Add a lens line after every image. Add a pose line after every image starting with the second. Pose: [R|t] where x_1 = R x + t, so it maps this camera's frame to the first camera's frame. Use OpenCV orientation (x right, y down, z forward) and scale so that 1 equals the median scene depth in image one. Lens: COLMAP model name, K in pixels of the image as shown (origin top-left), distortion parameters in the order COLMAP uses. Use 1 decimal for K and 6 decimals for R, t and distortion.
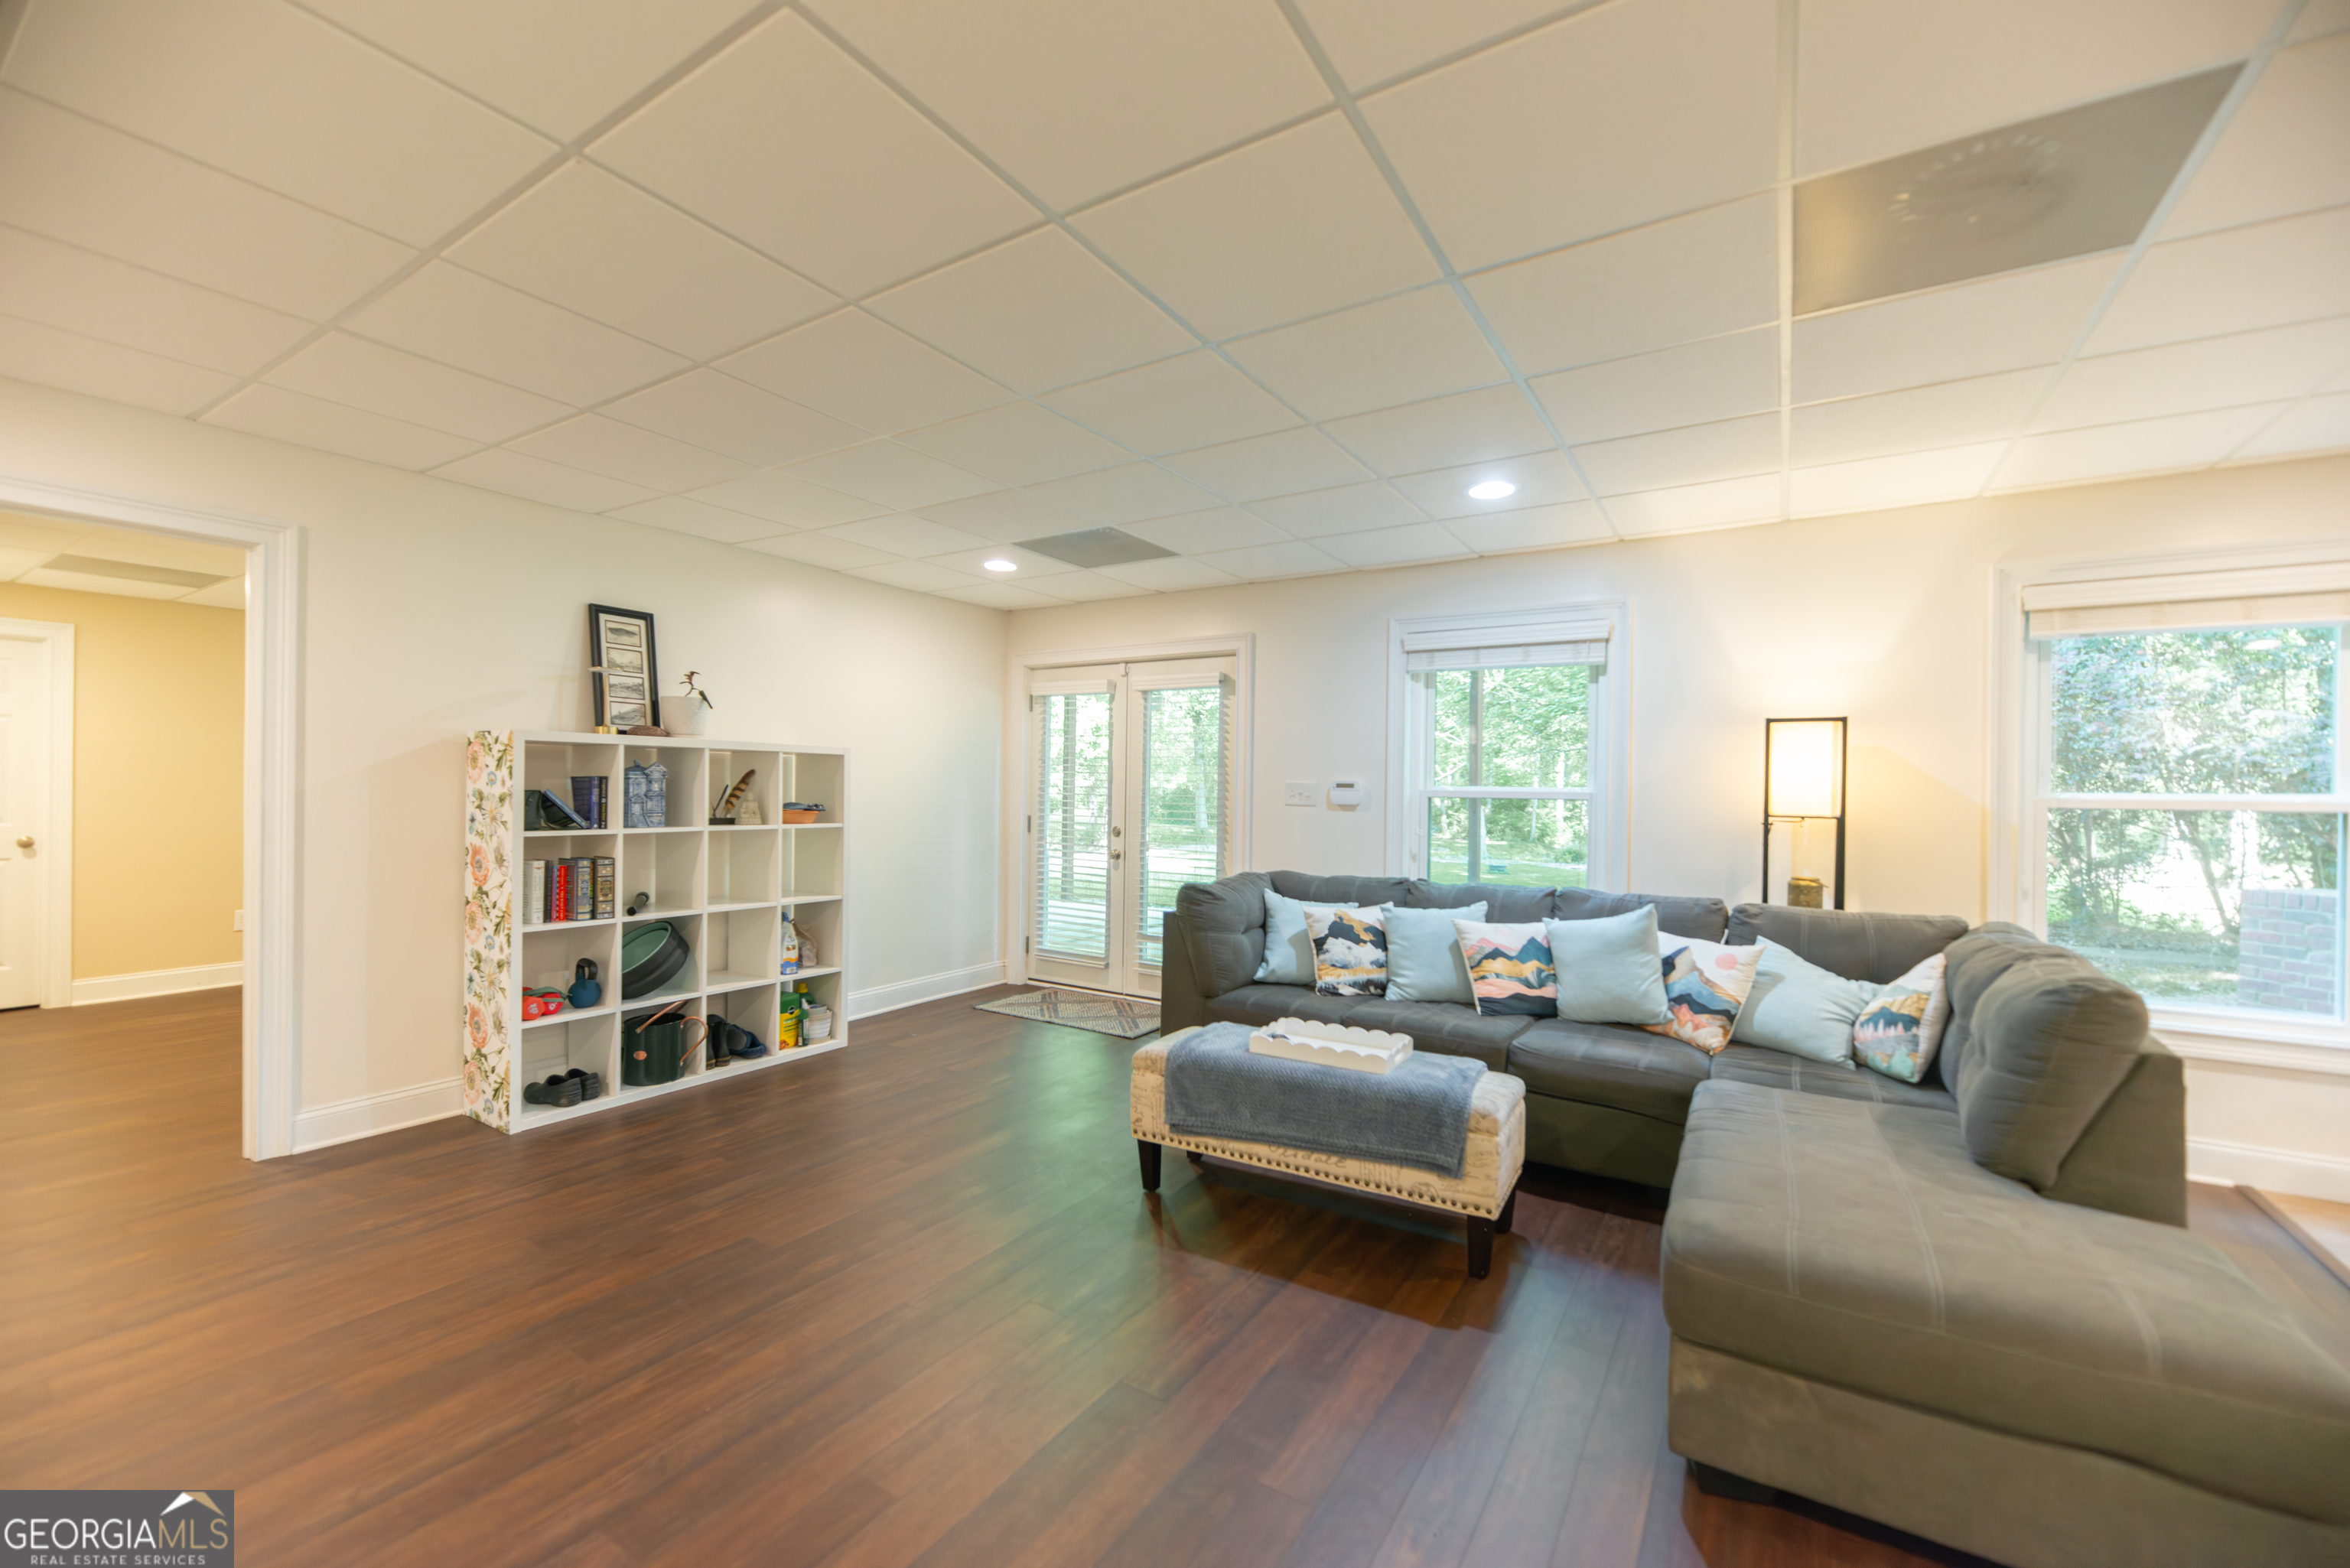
lens RADIAL K [[943.3, 0, 1180.2], [0, 943.3, 795.8], [0, 0, 1]] dist [-0.003688, -0.003140]
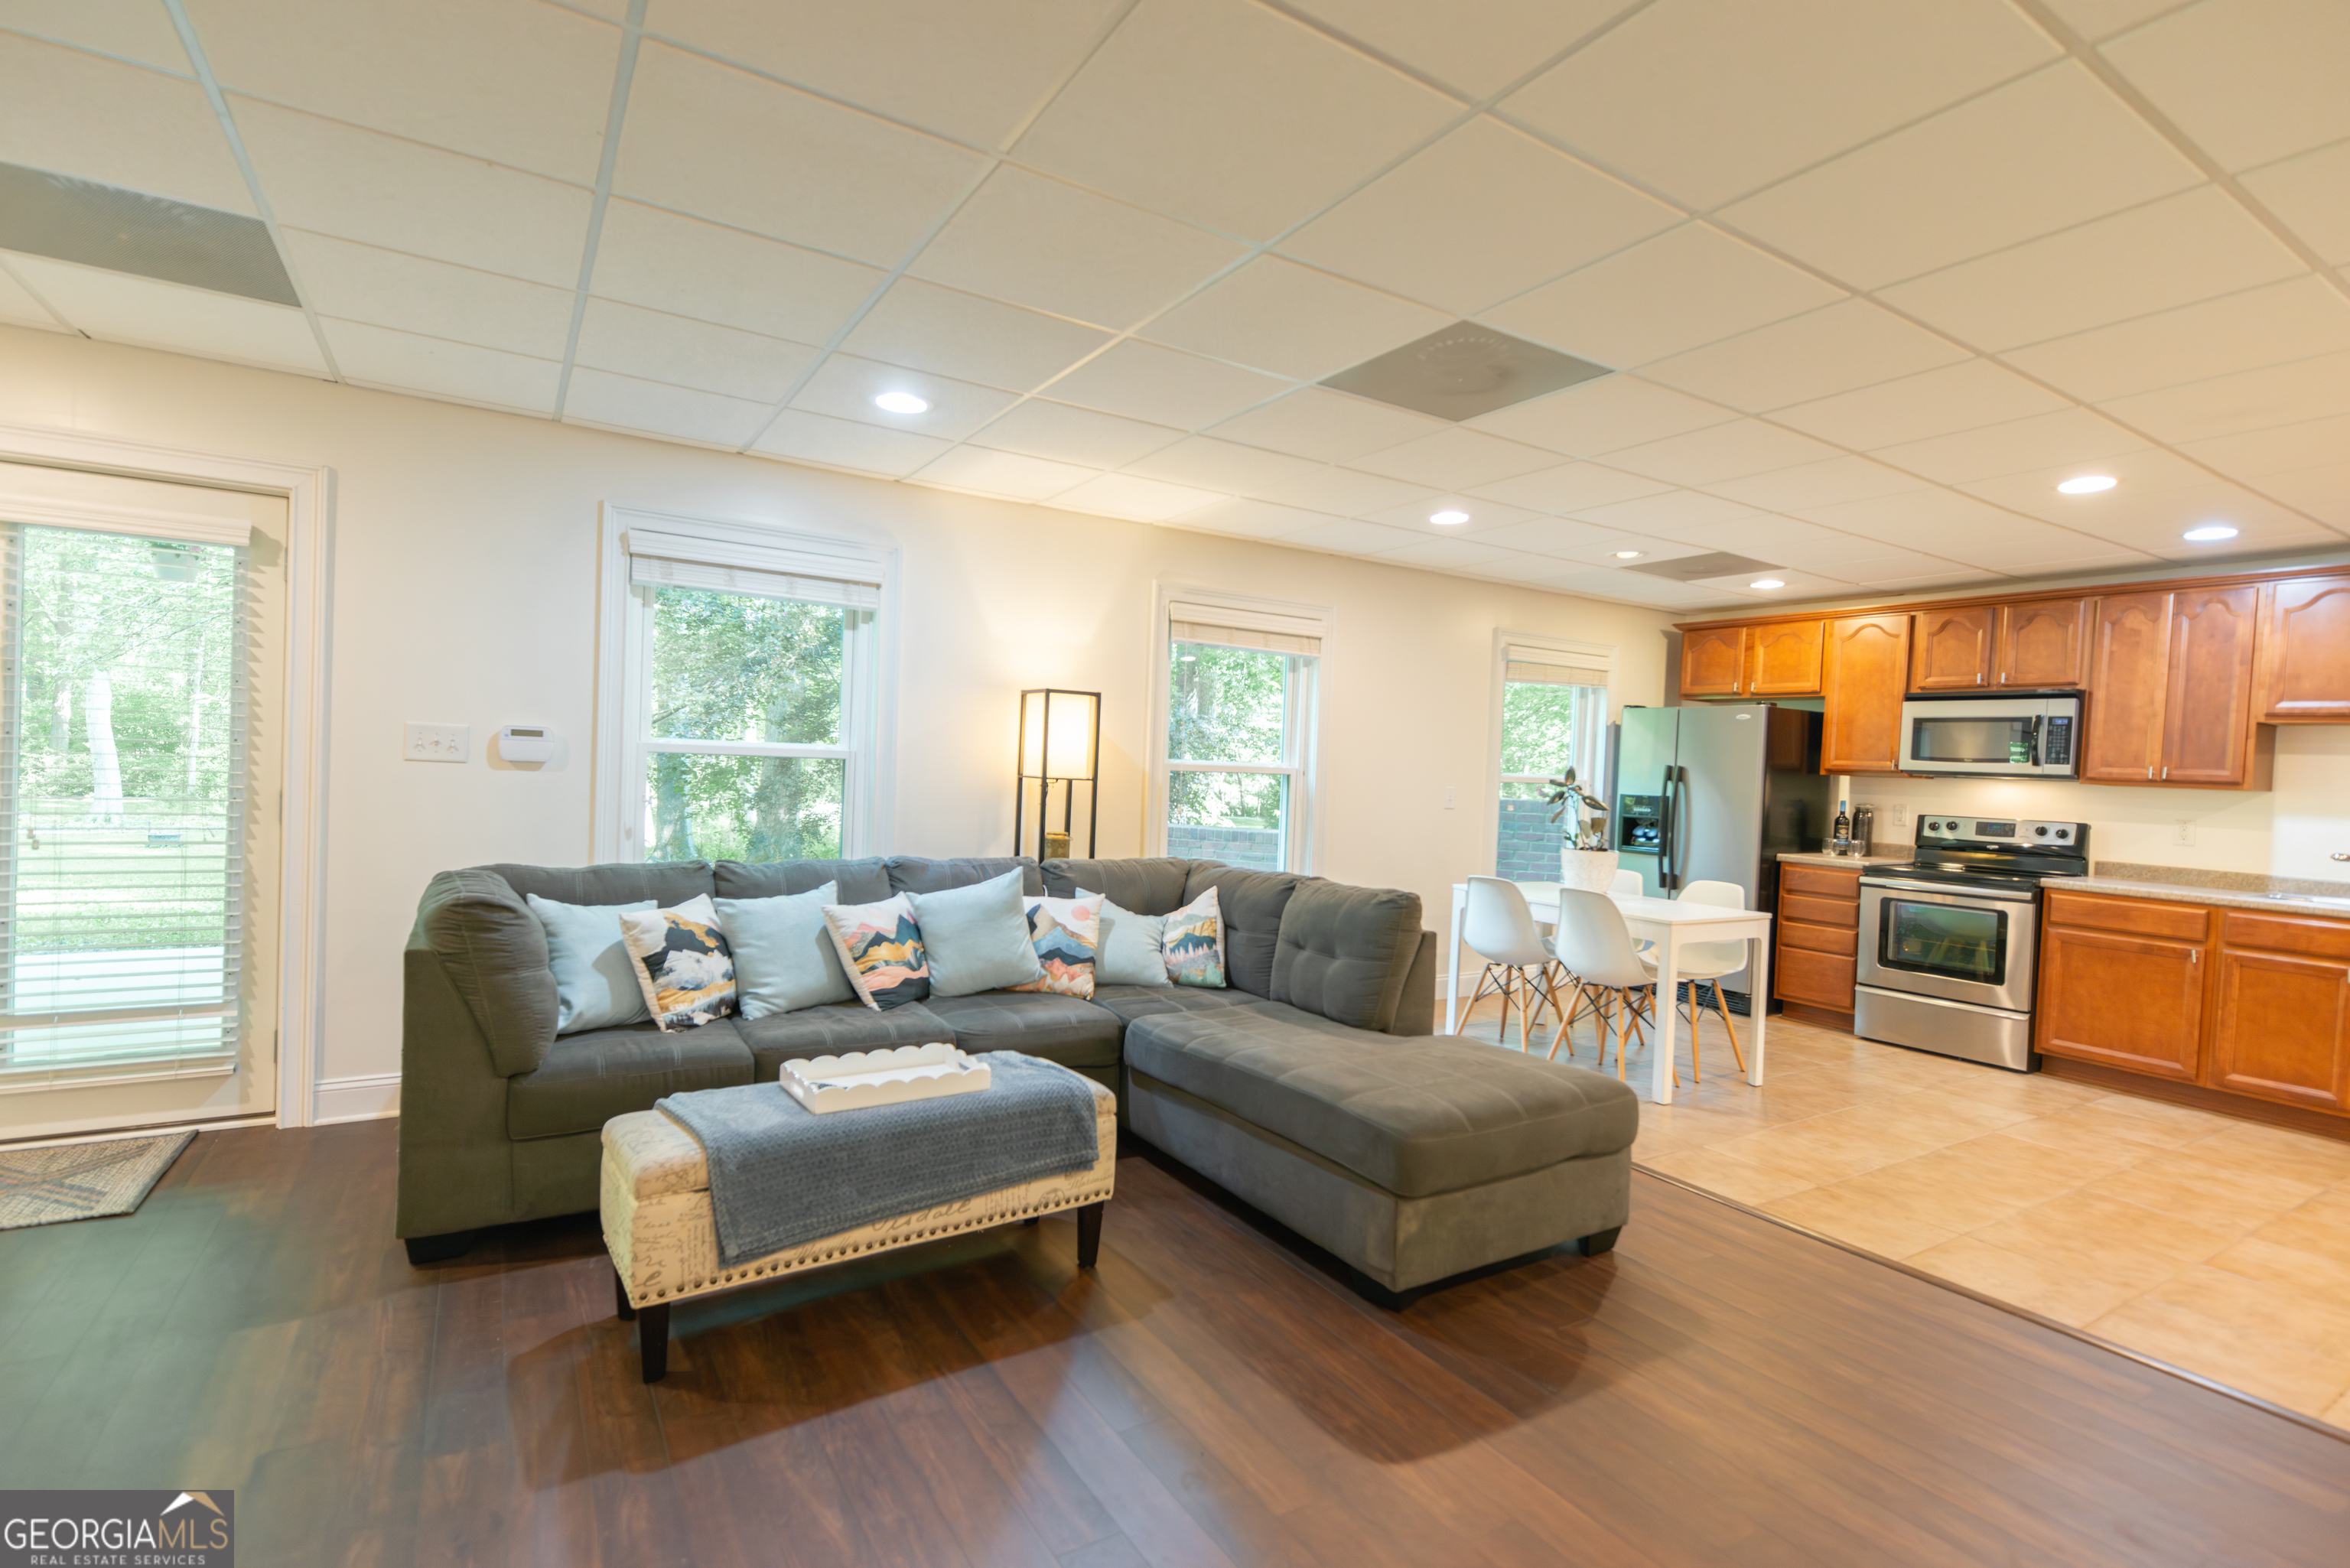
lens RADIAL K [[1093.4, 0, 1165.8], [0, 1093.4, 790.3], [0, 0, 1]] dist [-0.001195, -0.002000]
pose [[0.435090, -0.020474, 0.900154, -0.467491], [-0.025591, 0.999056, 0.035093, -0.012566], [-0.900023, -0.038304, 0.434155, 0.332124]]
